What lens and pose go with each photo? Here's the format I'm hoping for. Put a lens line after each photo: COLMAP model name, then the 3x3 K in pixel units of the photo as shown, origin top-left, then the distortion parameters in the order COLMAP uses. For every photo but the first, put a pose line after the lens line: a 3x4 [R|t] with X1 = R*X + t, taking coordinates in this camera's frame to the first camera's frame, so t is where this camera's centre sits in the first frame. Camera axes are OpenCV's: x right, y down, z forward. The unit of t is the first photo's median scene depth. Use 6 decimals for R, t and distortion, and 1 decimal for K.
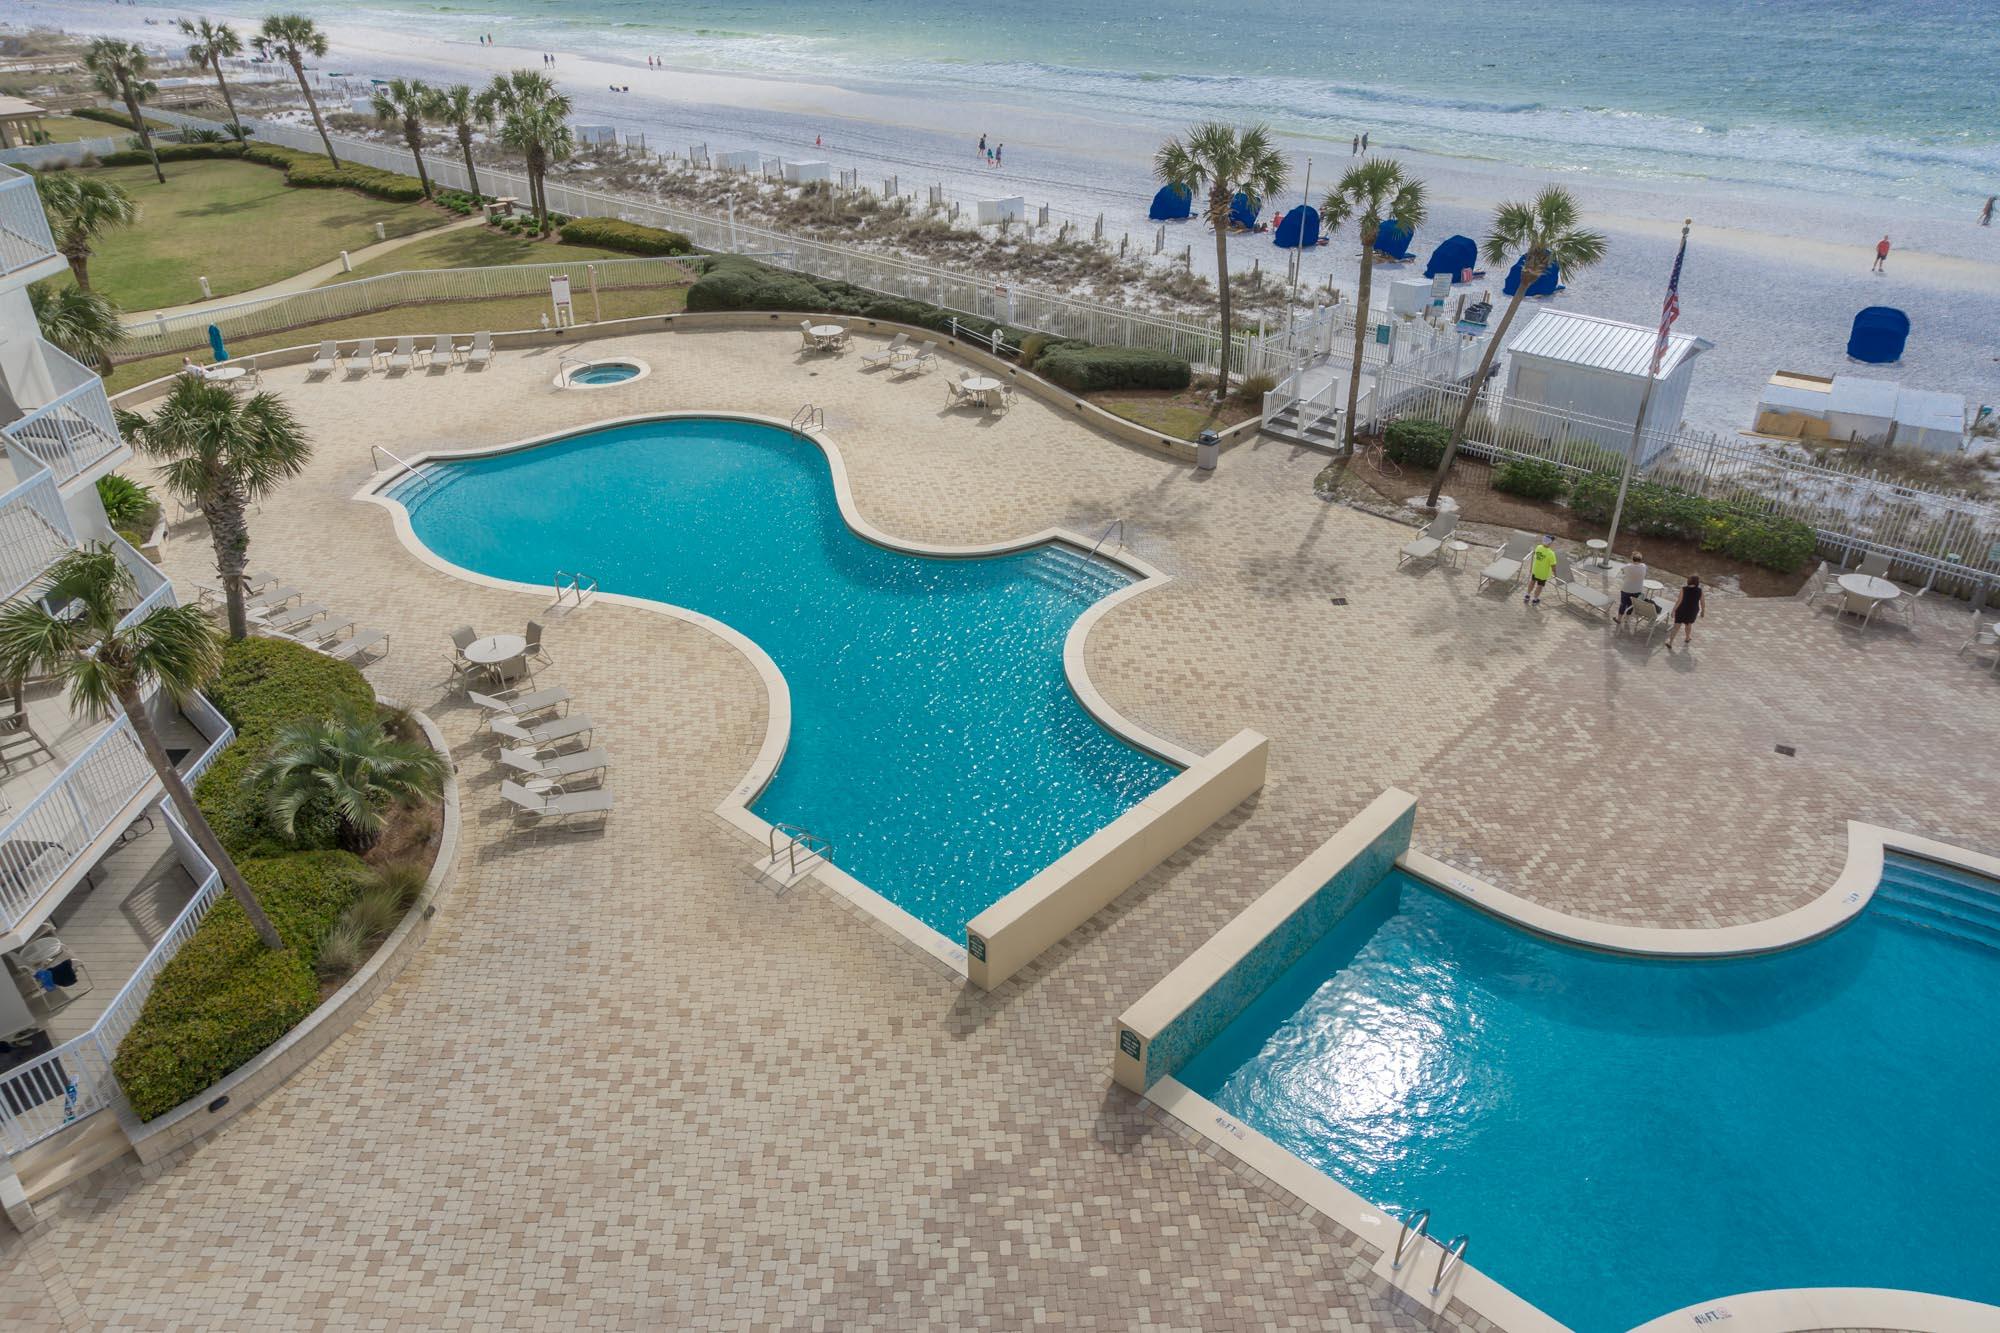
lens RADIAL K [[1332.0, 0, 989.2], [0, 1332.0, 670.5], [0, 0, 1]] dist [-0.027776, 0.000865]
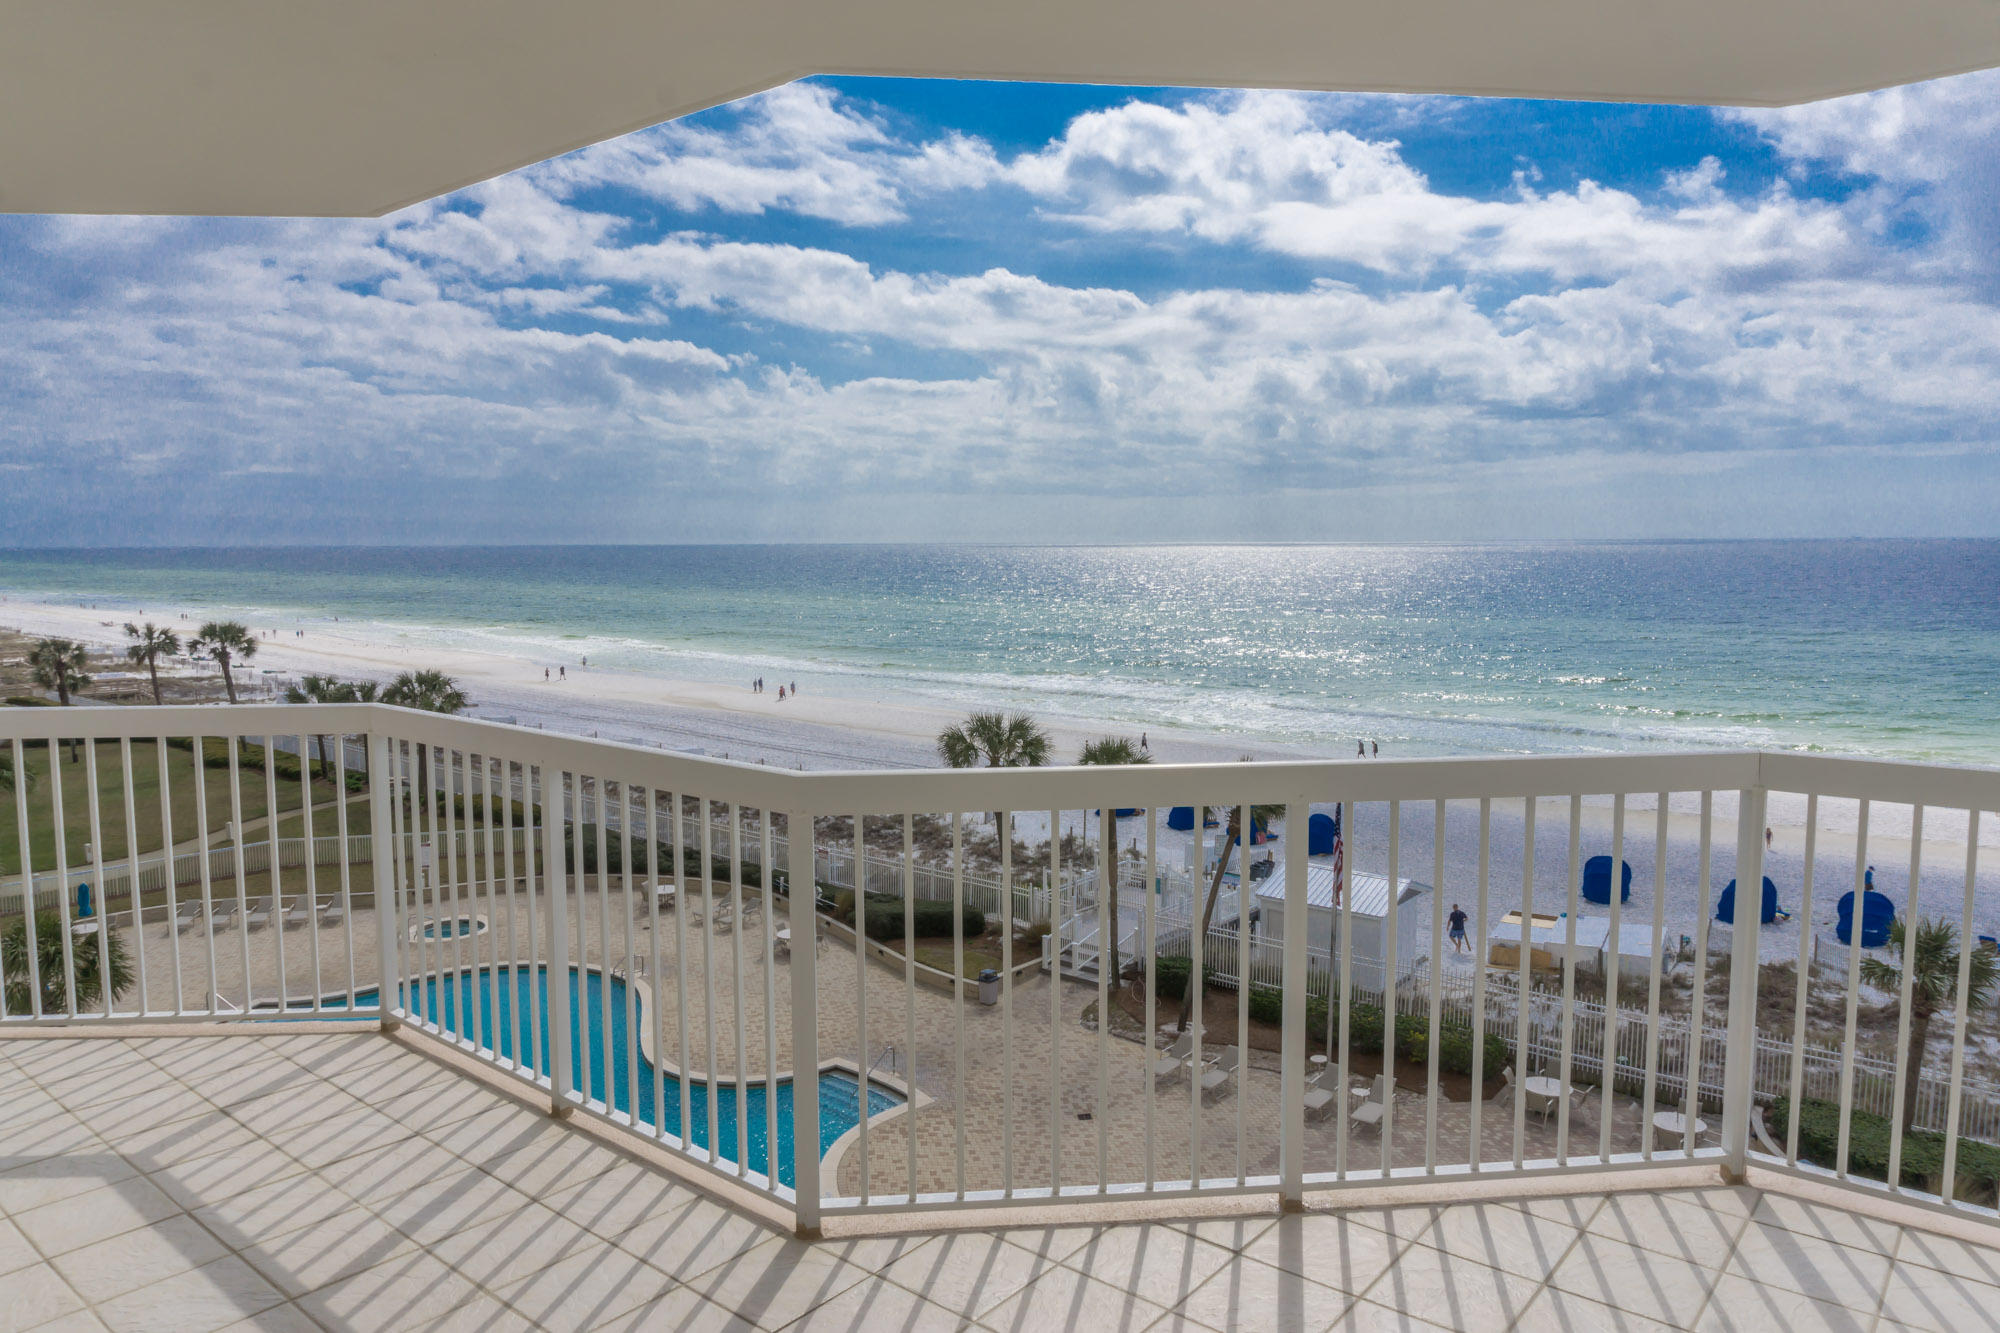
lens RADIAL K [[1328.2, 0, 1001.6], [0, 1328.2, 673.4], [0, 0, 1]] dist [-0.028850, 0.002174]
pose [[0.997208, 0.001462, 0.074662, 0.107660], [0.029448, 0.911091, -0.411153, 0.058553], [-0.068625, 0.412204, 0.908504, -0.128915]]
